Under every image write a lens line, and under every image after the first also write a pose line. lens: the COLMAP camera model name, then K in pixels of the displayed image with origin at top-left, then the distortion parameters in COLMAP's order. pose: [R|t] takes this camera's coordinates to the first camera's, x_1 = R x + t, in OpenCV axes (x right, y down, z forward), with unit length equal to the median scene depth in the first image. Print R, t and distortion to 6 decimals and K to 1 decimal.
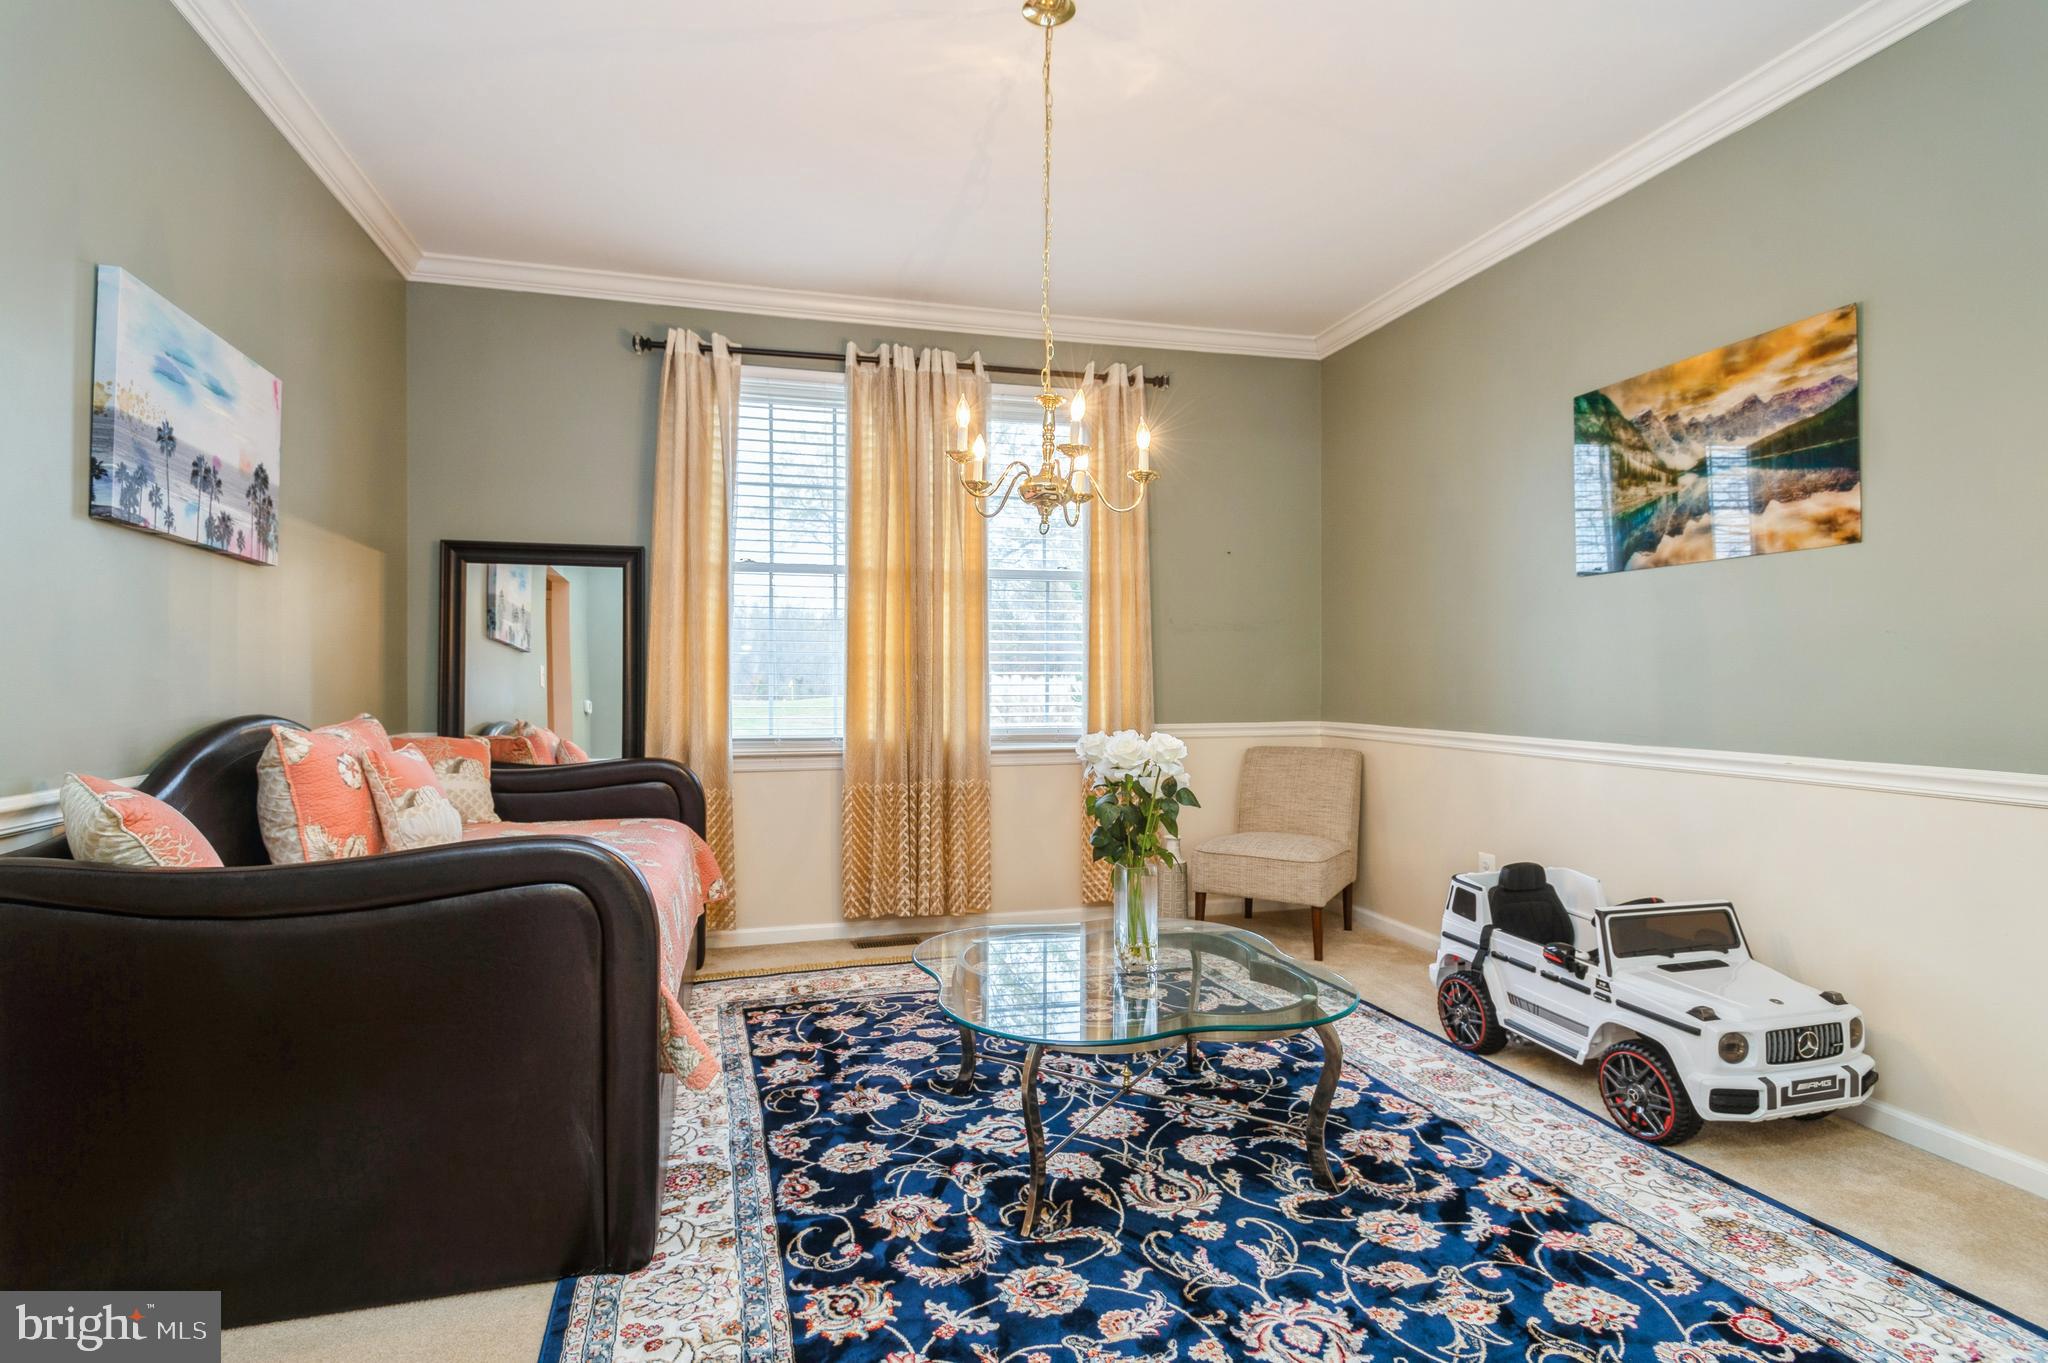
lens RADIAL K [[1023.8, 0, 1019.5], [0, 1023.8, 678.3], [0, 0, 1]] dist [0.013753, -0.006568]
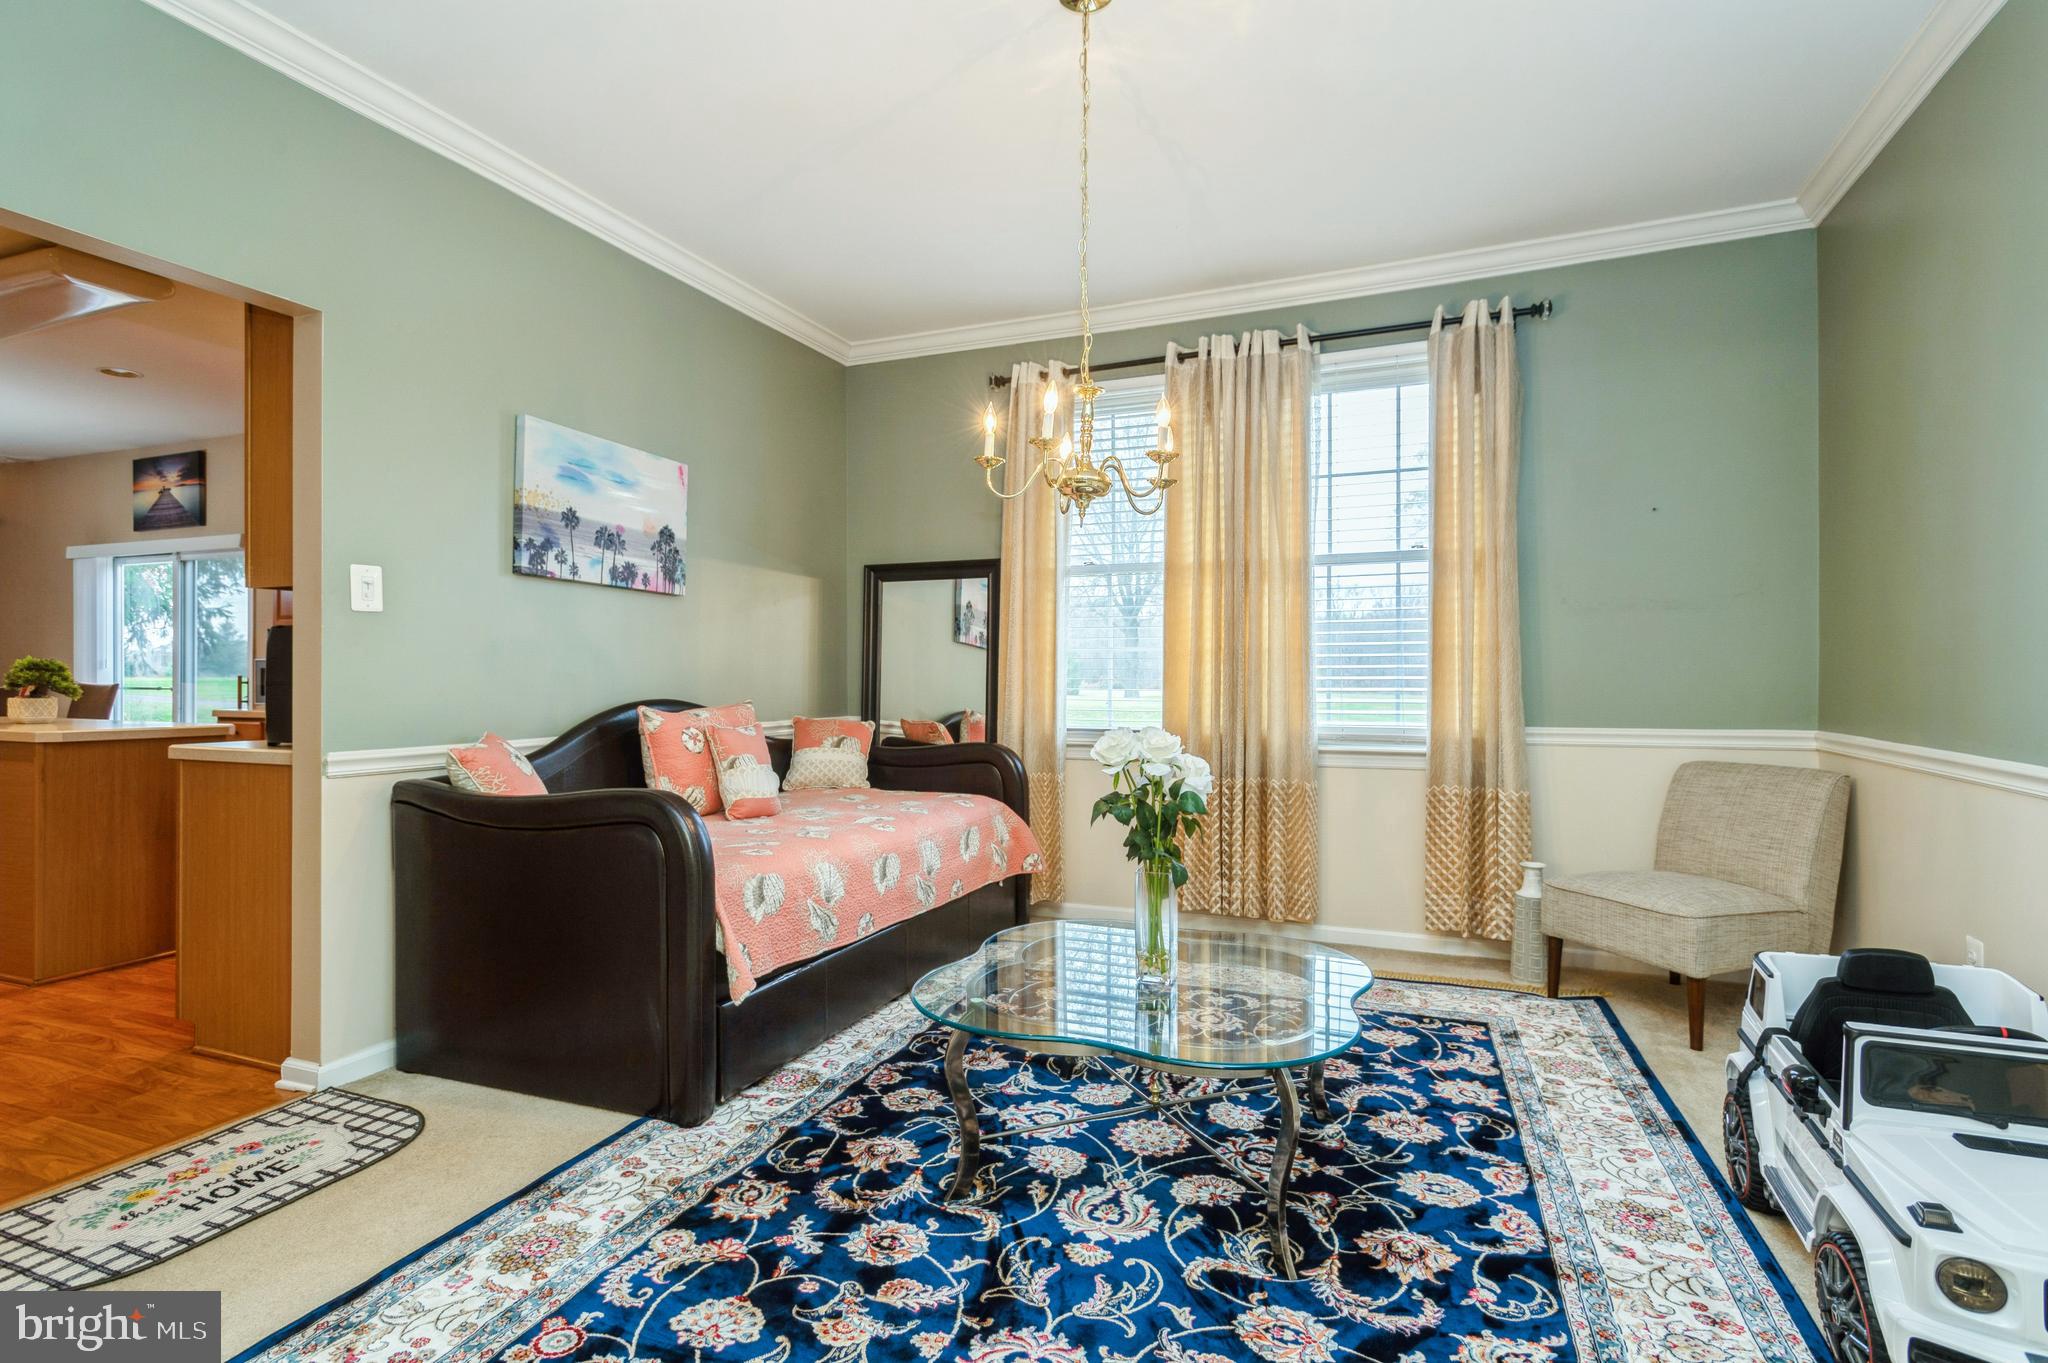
lens RADIAL K [[1023.8, 0, 1018.2], [0, 1023.8, 678.3], [0, 0, 1]] dist [0.013753, -0.006568]
pose [[0.791823, 0.000699, -0.610750, 0.549538], [0.002304, 0.999989, 0.004132, 0.001329], [0.610746, -0.004678, 0.791813, 0.165227]]
